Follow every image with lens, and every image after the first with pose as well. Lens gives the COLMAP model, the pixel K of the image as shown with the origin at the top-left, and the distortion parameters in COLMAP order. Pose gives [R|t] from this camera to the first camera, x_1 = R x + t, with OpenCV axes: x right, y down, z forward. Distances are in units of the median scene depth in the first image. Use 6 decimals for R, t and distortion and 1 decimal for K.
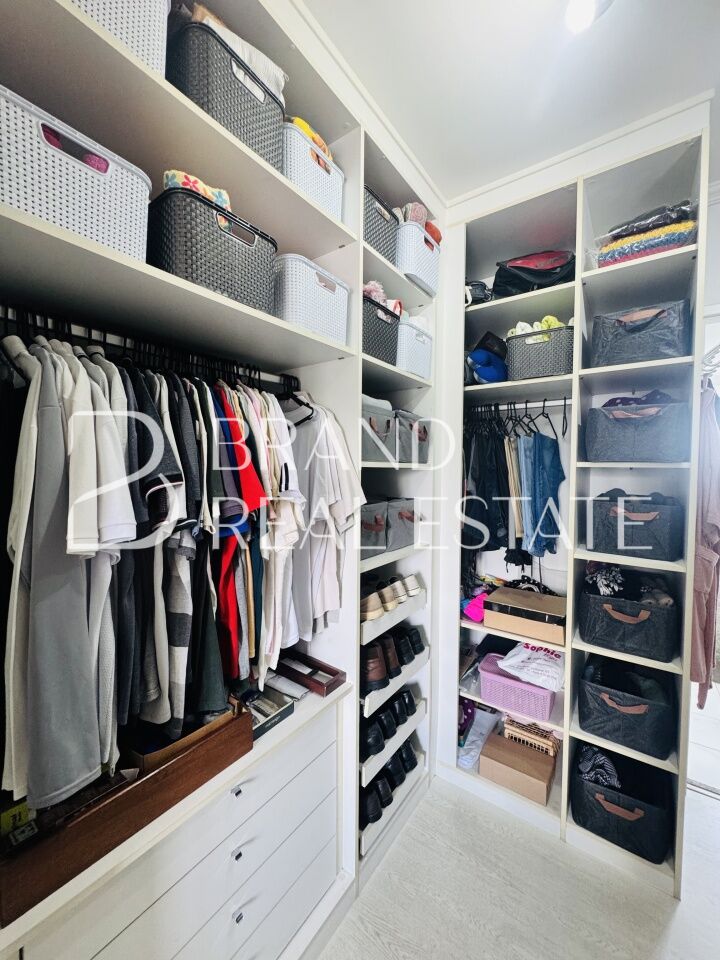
lens RADIAL K [[382.5, 0, 360.0], [0, 382.5, 481.5], [0, 0, 1]] dist [-0.003691, 0.000635]
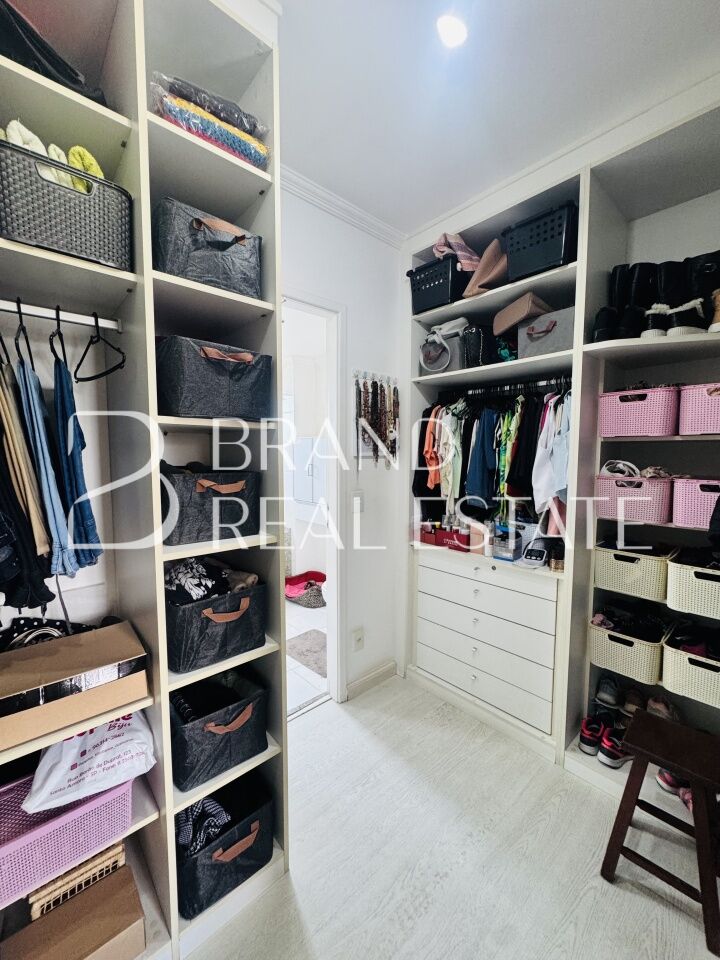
lens RADIAL K [[382.5, 0, 360.0], [0, 382.5, 481.5], [0, 0, 1]] dist [-0.003691, 0.000635]
pose [[0.207785, -0.081306, 0.974790, -0.003813], [0.035989, 0.996500, 0.075446, 0.023893], [-0.977512, 0.019405, 0.209984, 0.521993]]
